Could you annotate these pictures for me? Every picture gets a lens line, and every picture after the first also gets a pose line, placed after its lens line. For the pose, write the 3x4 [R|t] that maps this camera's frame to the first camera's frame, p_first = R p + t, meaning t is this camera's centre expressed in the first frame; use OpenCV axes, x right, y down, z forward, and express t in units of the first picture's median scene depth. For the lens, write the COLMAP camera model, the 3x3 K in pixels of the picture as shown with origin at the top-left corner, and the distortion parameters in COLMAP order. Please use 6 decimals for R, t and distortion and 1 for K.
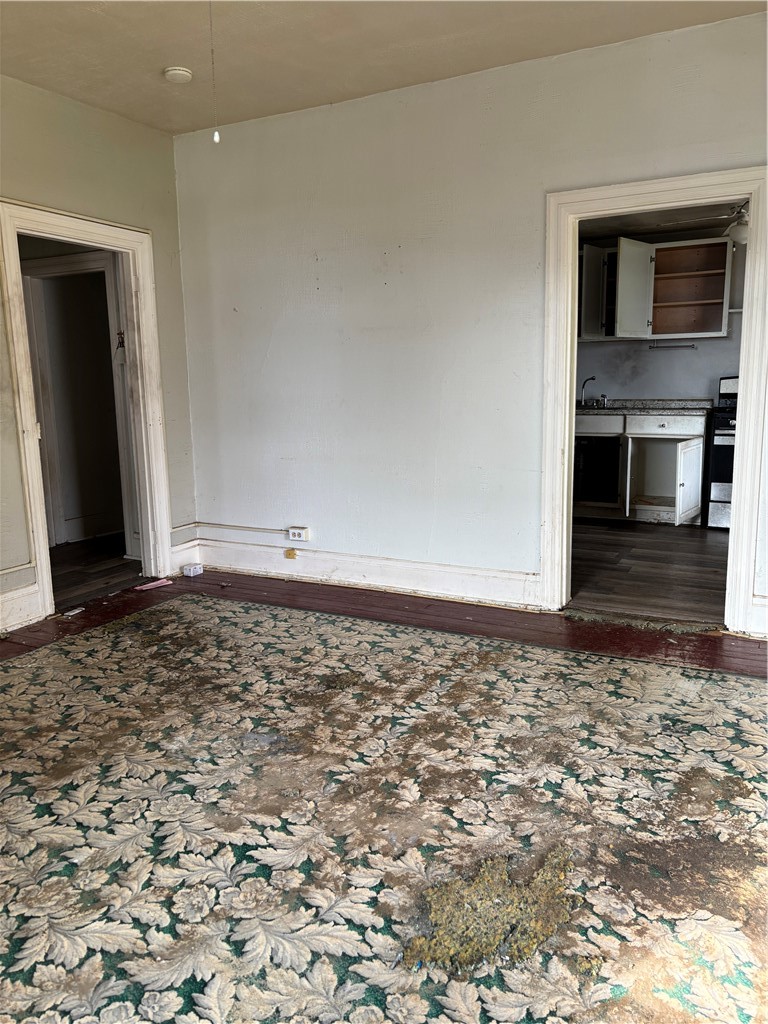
lens RADIAL K [[775.2, 0, 381.0], [0, 775.2, 500.8], [0, 0, 1]] dist [0.039634, -0.041469]
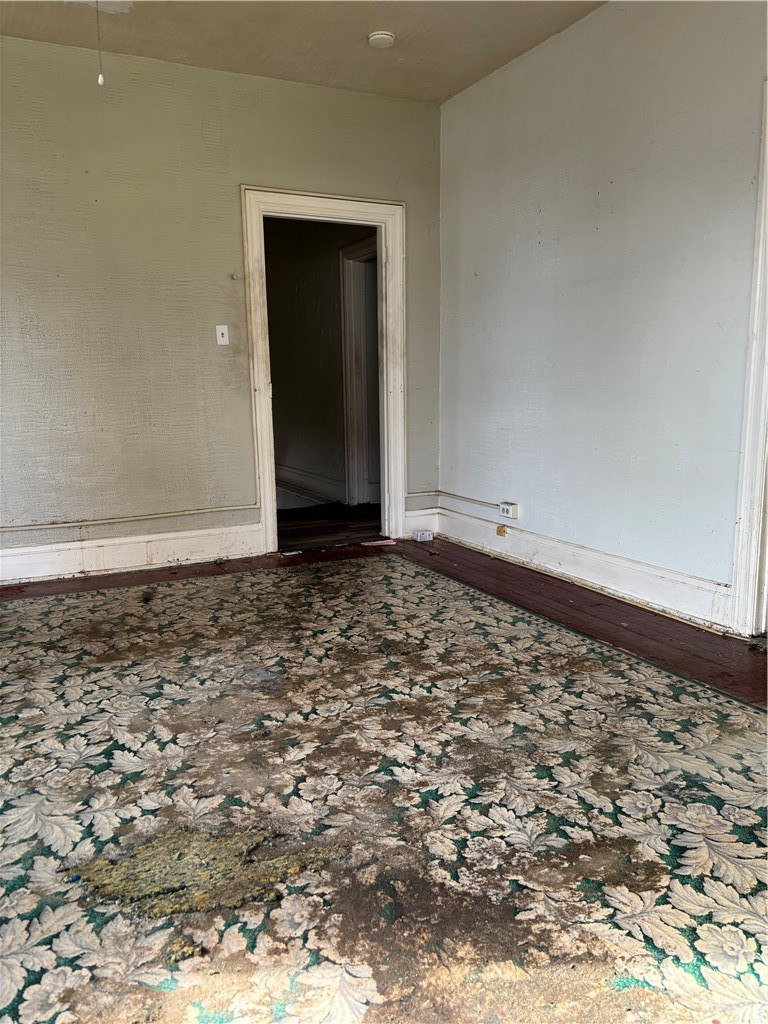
lens RADIAL K [[775.4, 0, 384.0], [0, 775.4, 512.0], [0, 0, 1]] dist [0.056310, -0.083578]
pose [[0.811490, 0.106642, -0.574553, 0.480102], [-0.097203, 0.994143, 0.047234, 0.023088], [0.576225, 0.017518, 0.817103, 0.216943]]
